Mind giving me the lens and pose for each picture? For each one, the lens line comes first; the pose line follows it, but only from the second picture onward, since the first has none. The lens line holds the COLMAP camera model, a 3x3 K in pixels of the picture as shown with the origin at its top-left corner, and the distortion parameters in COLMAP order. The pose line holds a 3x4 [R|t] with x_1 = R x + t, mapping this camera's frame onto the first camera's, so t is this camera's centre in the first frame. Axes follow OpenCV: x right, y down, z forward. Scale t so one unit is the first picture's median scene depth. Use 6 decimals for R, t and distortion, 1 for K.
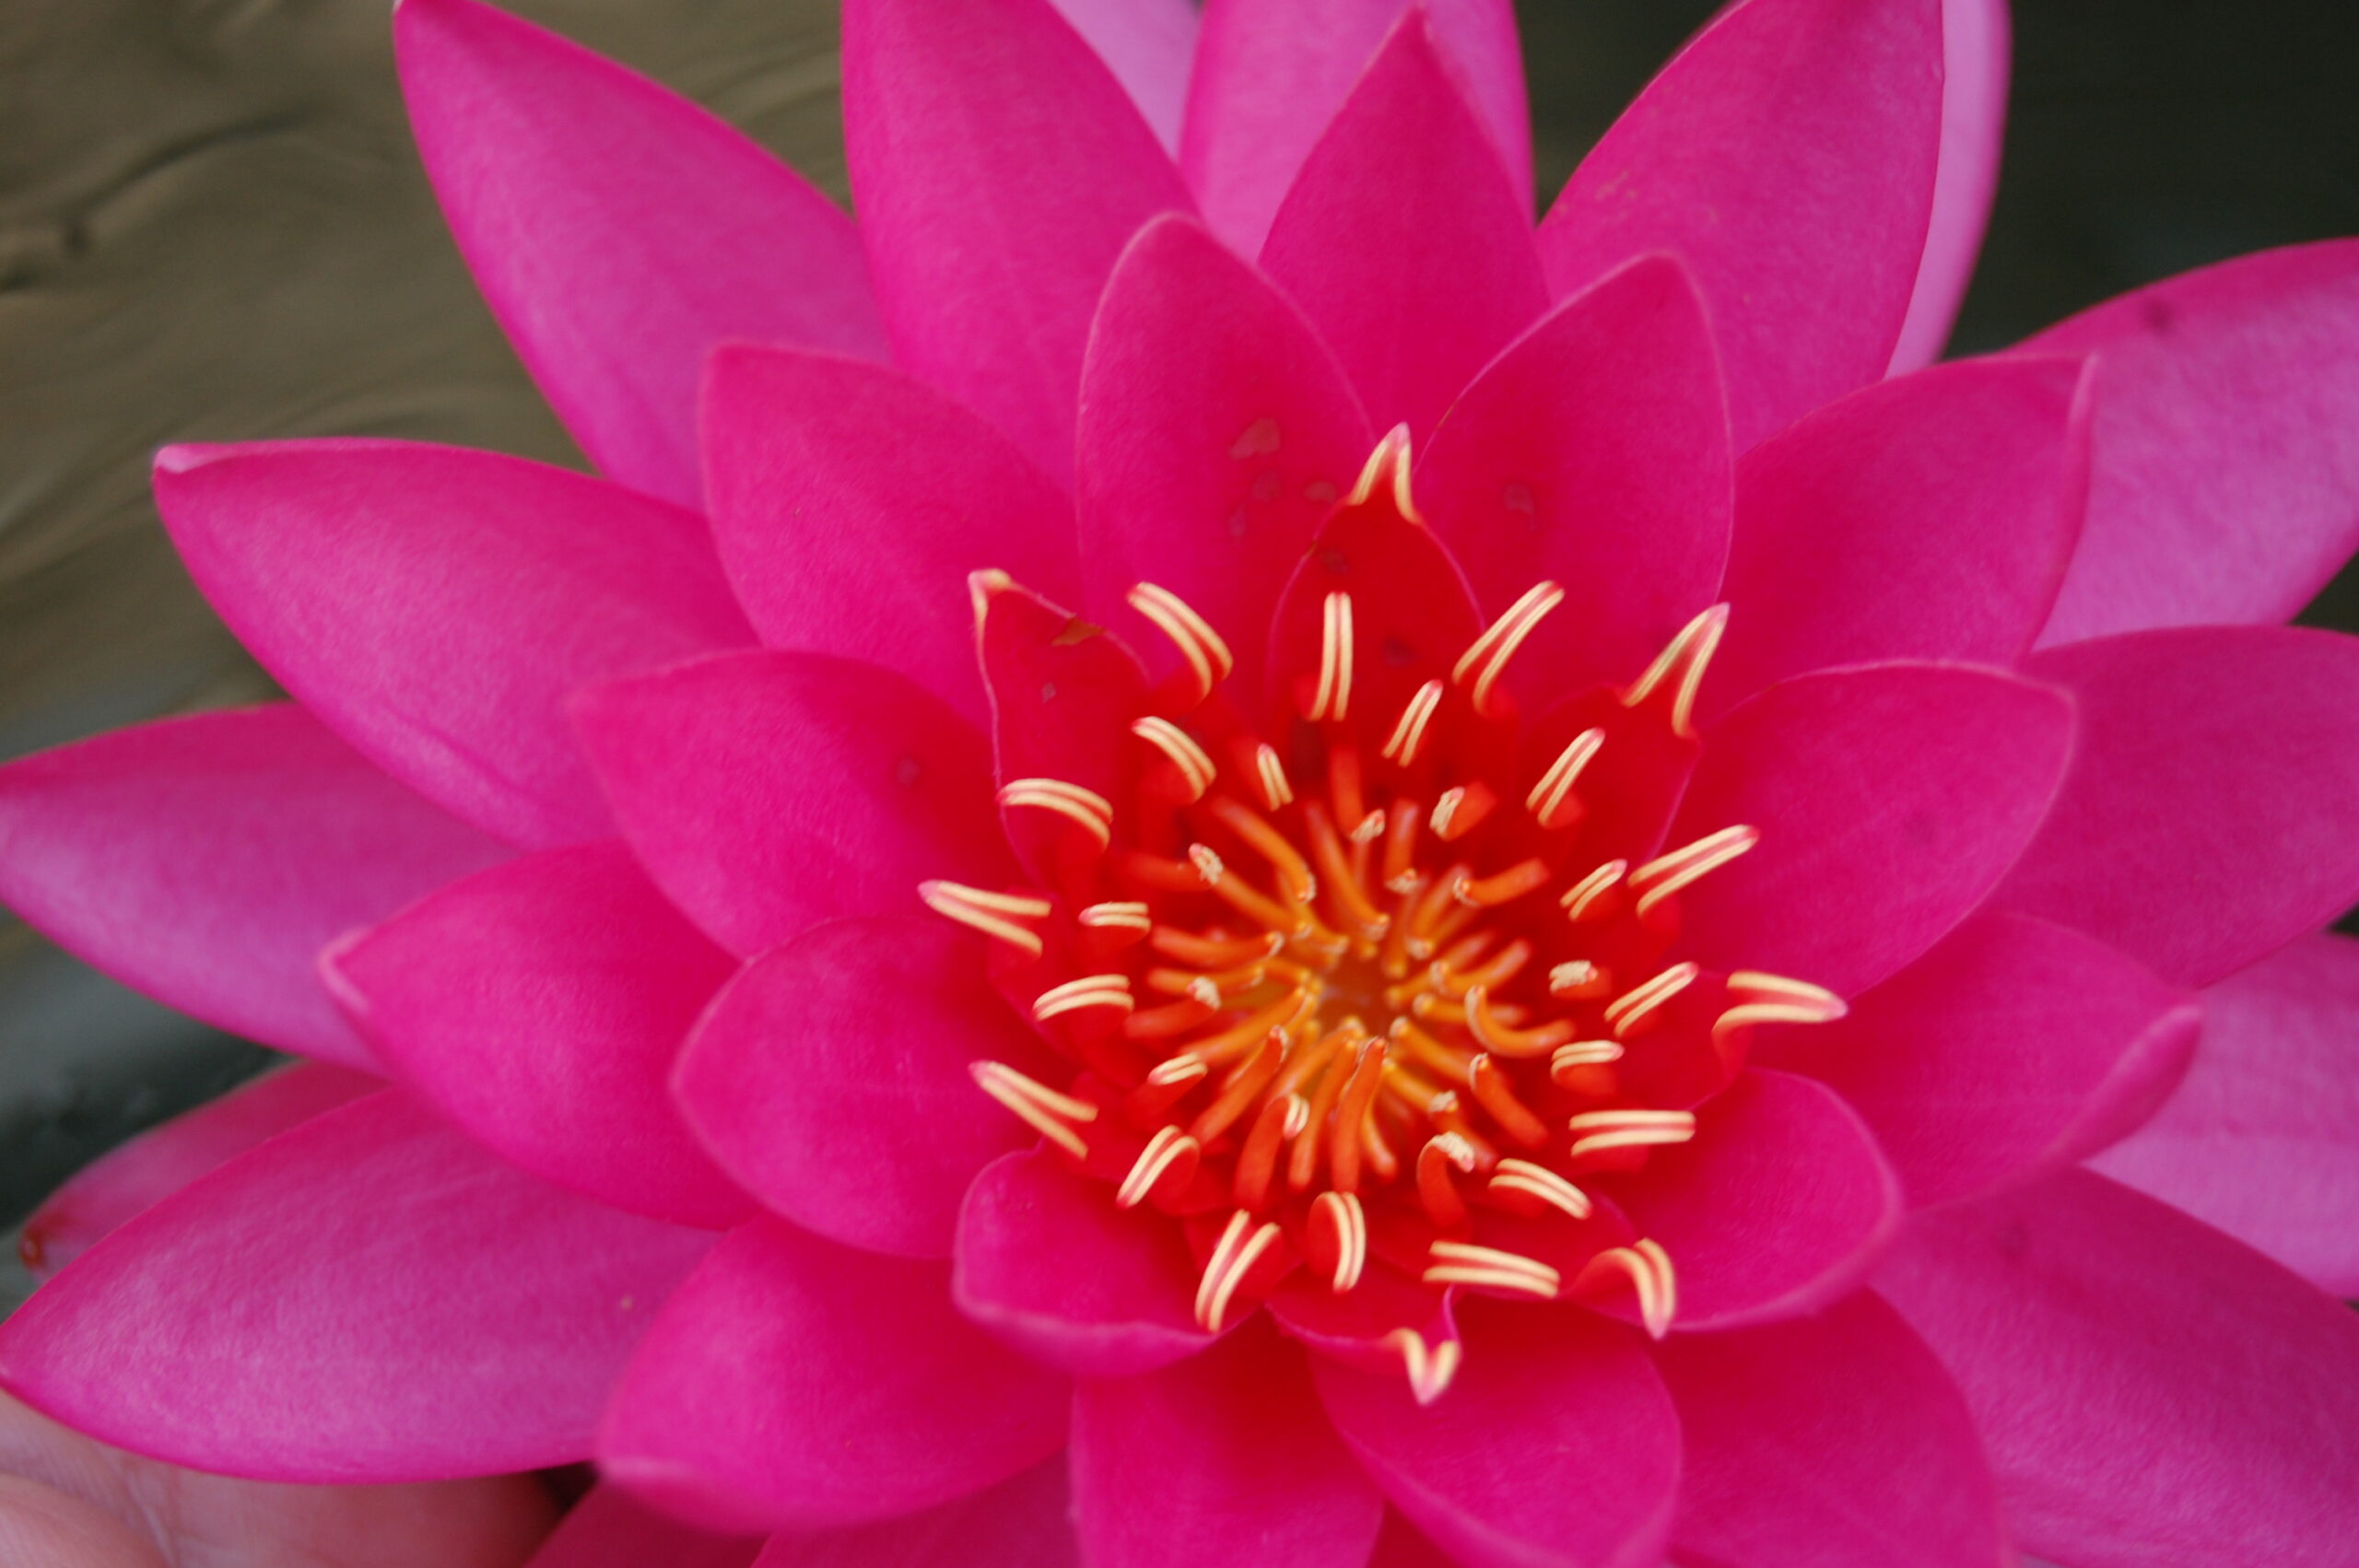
lens RADIAL K [[5299.9, 0, 1140.7], [0, 5299.9, 814.9], [0, 0, 1]] dist [0.004416, 0.000000]
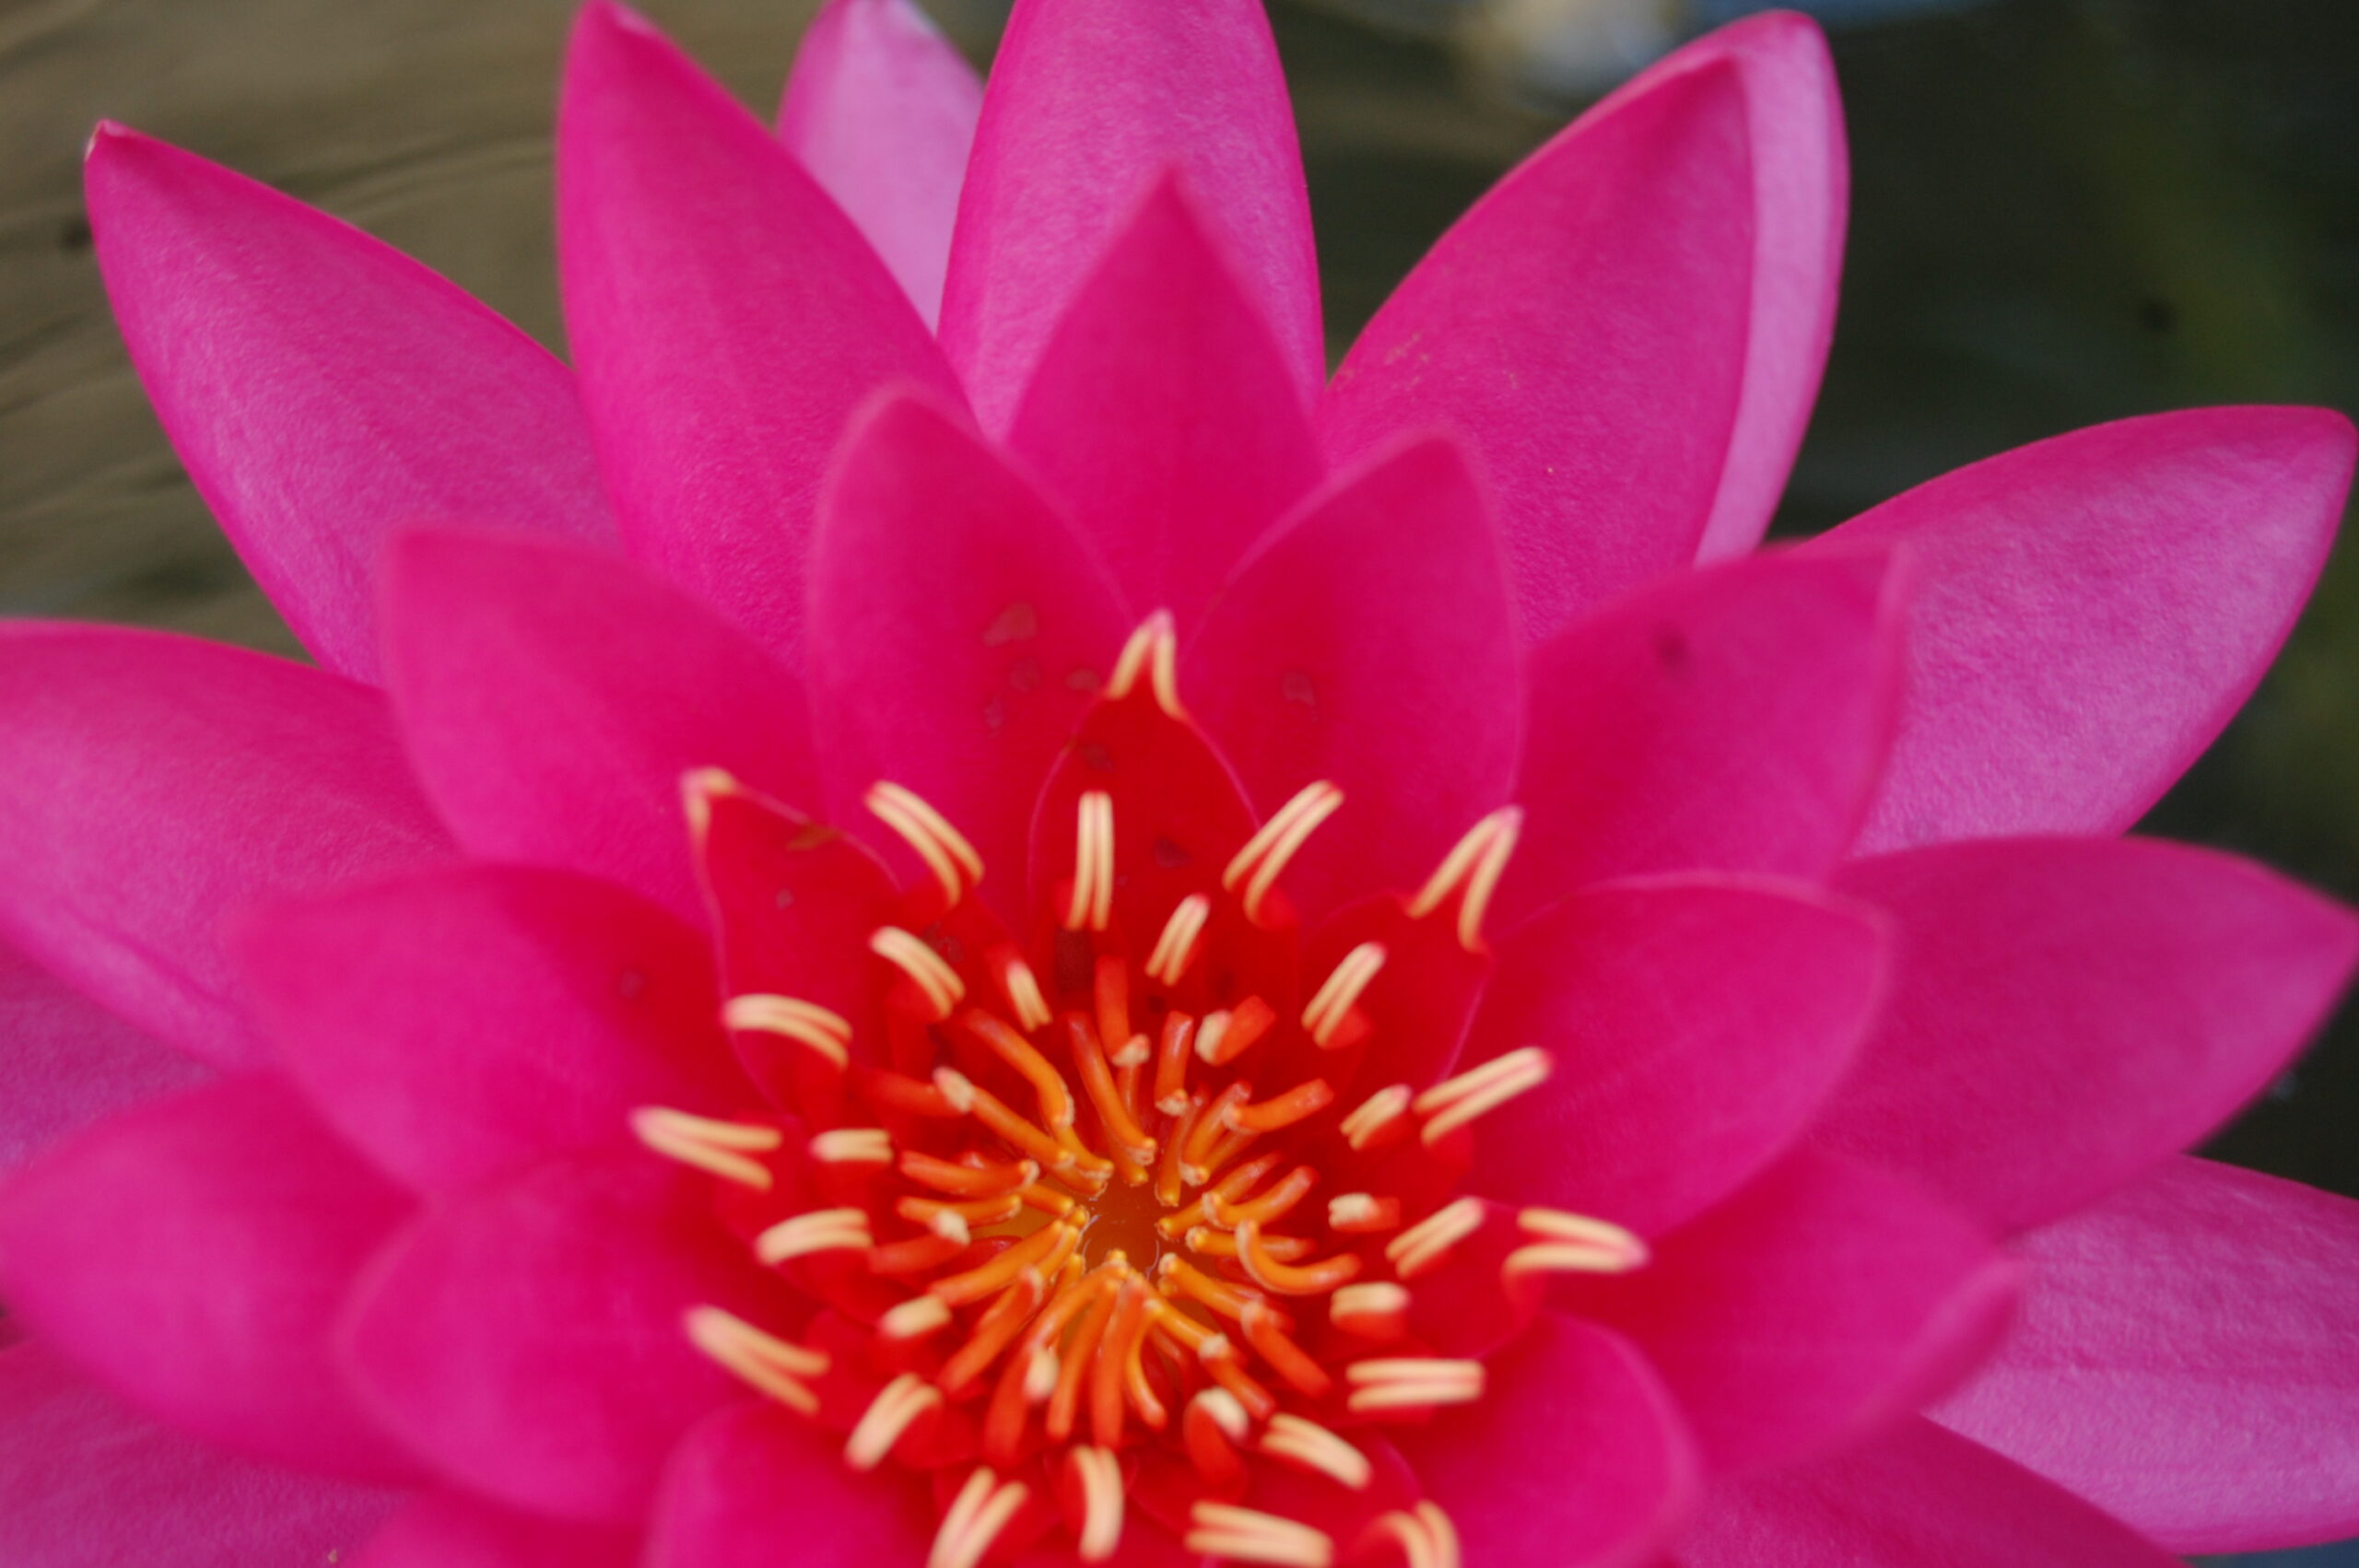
lens RADIAL K [[5299.9, 0, 1121.7], [0, 5299.9, 742.5], [0, 0, 1]] dist [0.004416, 0.000000]
pose [[0.999980, 0.003351, 0.005450, 0.036439], [-0.003178, 0.999501, -0.031434, -0.021783], [-0.005552, 0.031416, 0.999491, 0.081327]]
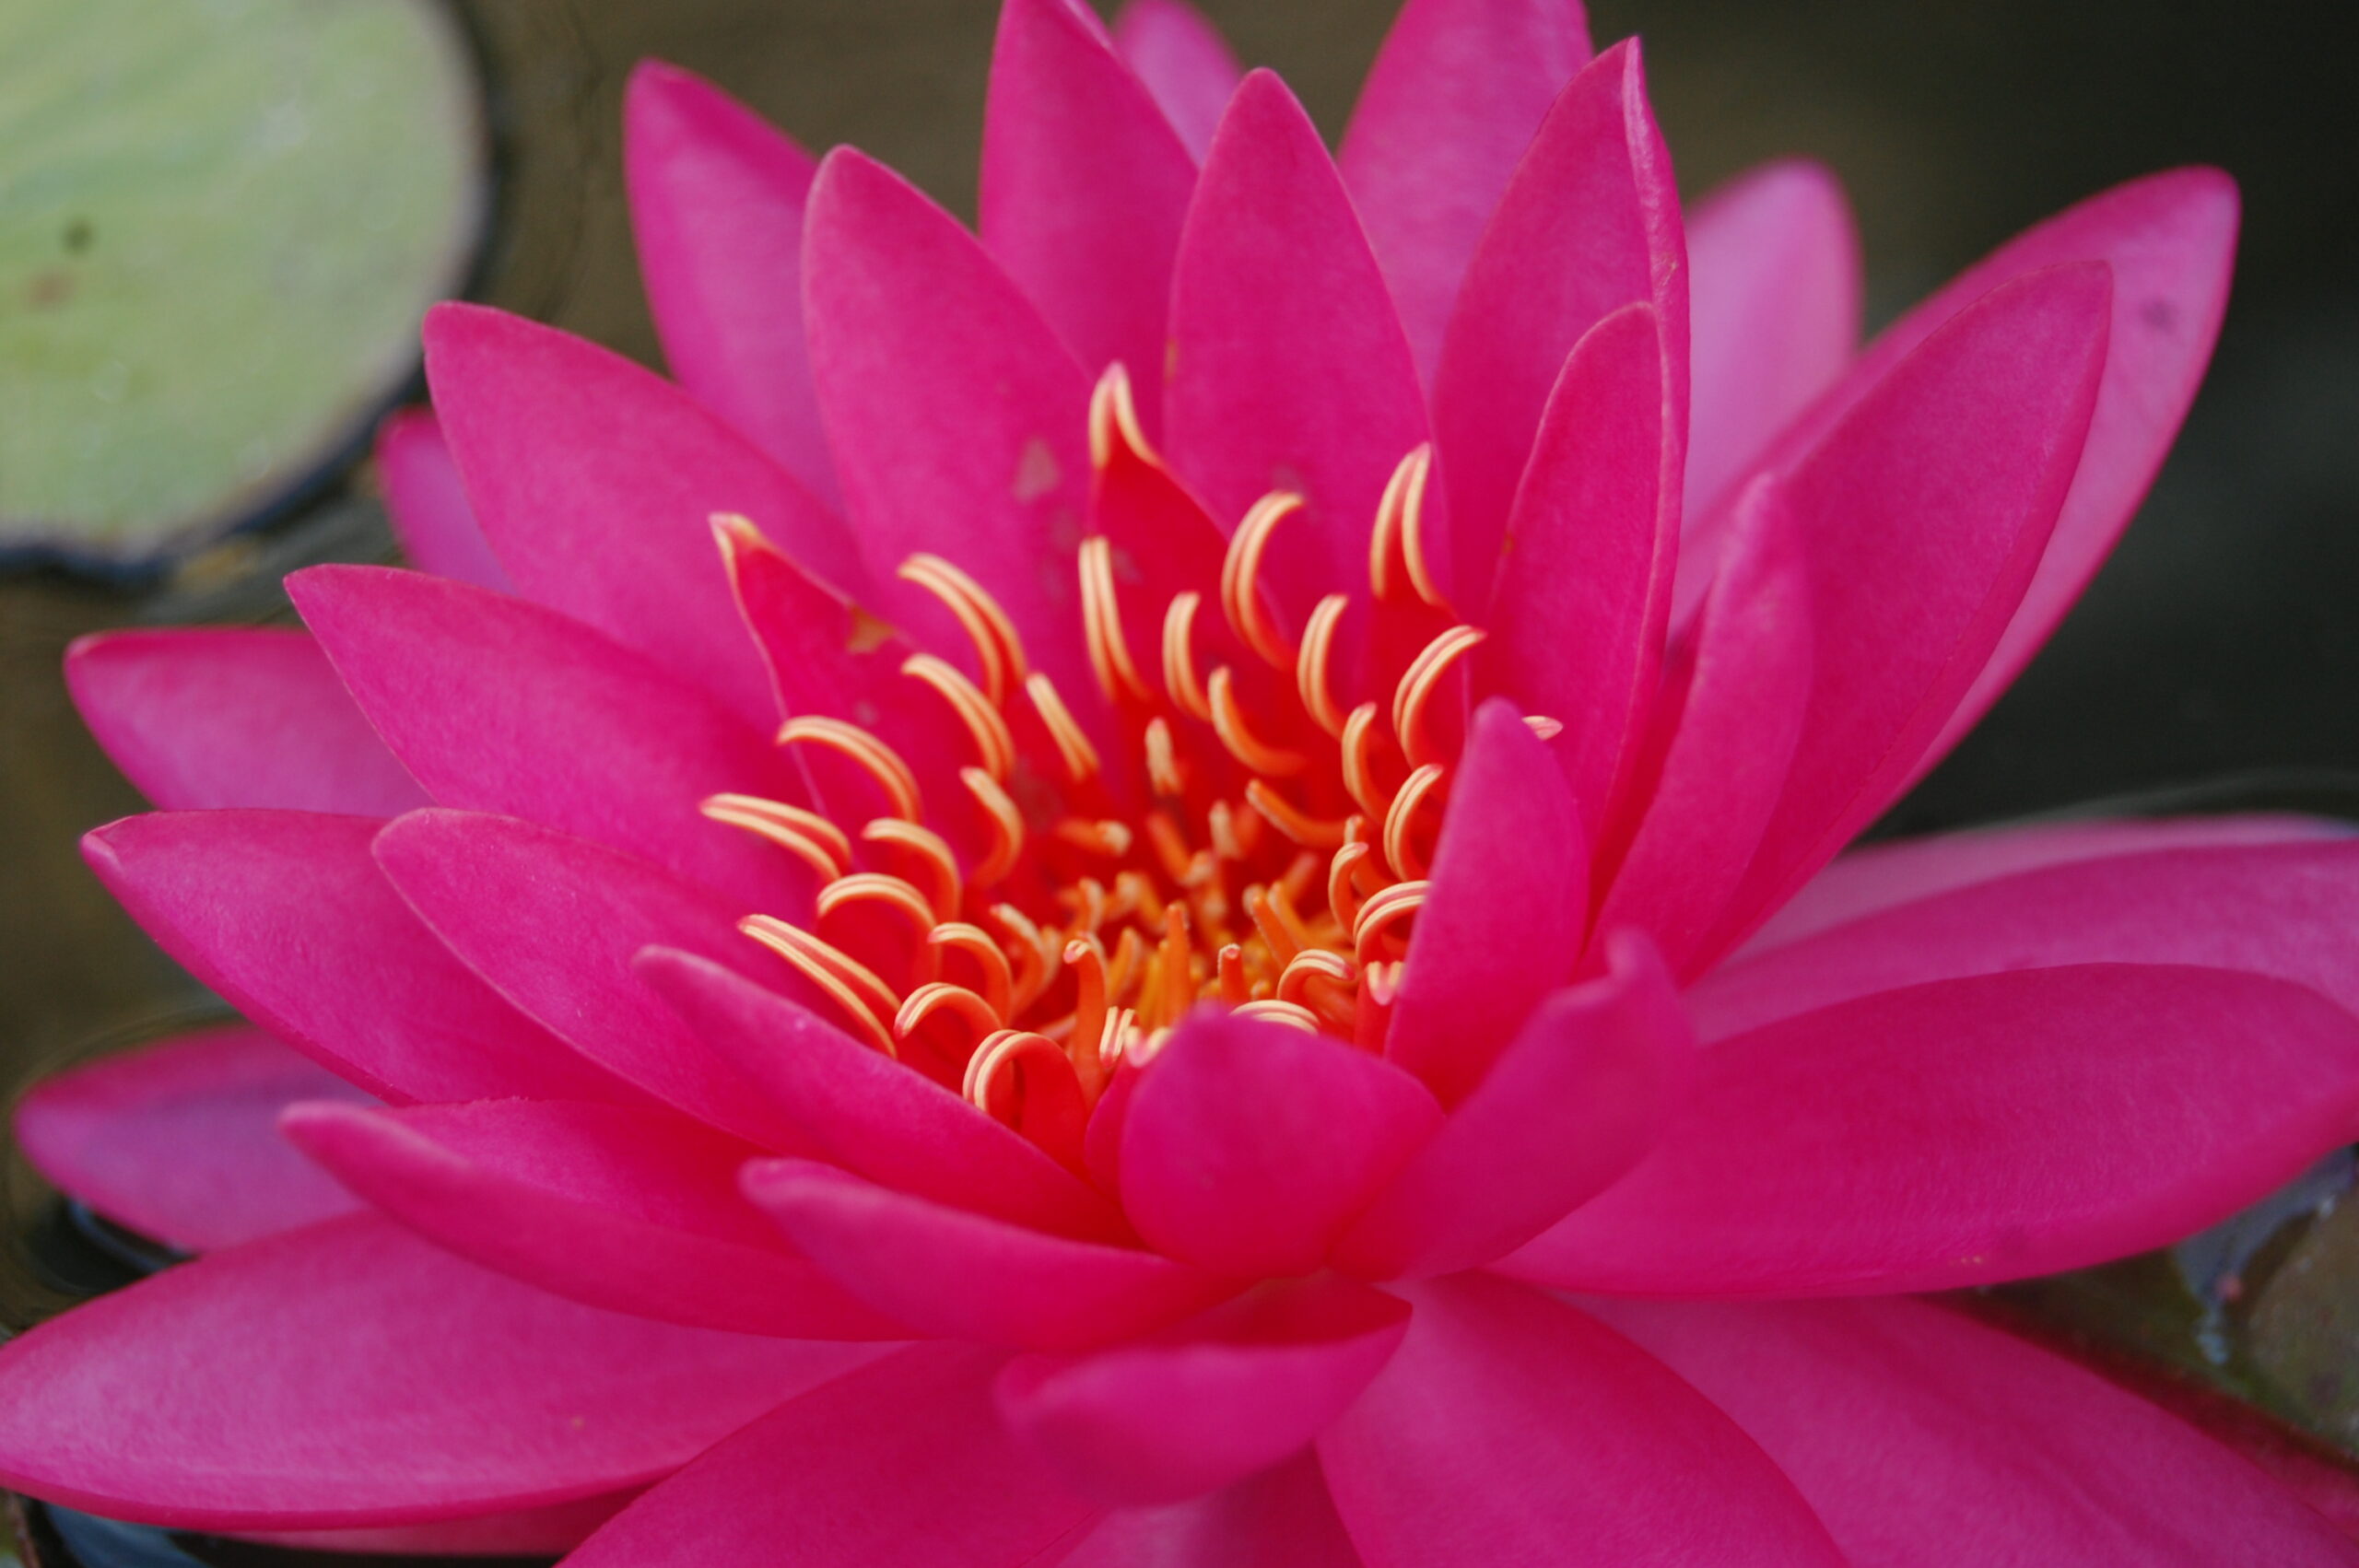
lens RADIAL K [[5299.9, 0, 1194.2], [0, 5299.9, 778.6], [0, 0, 1]] dist [0.004416, 0.000000]
pose [[0.961375, -0.202351, -0.186579, 0.244316], [0.090128, 0.871937, -0.481251, 0.510951], [0.260066, 0.445846, 0.856497, 0.113962]]
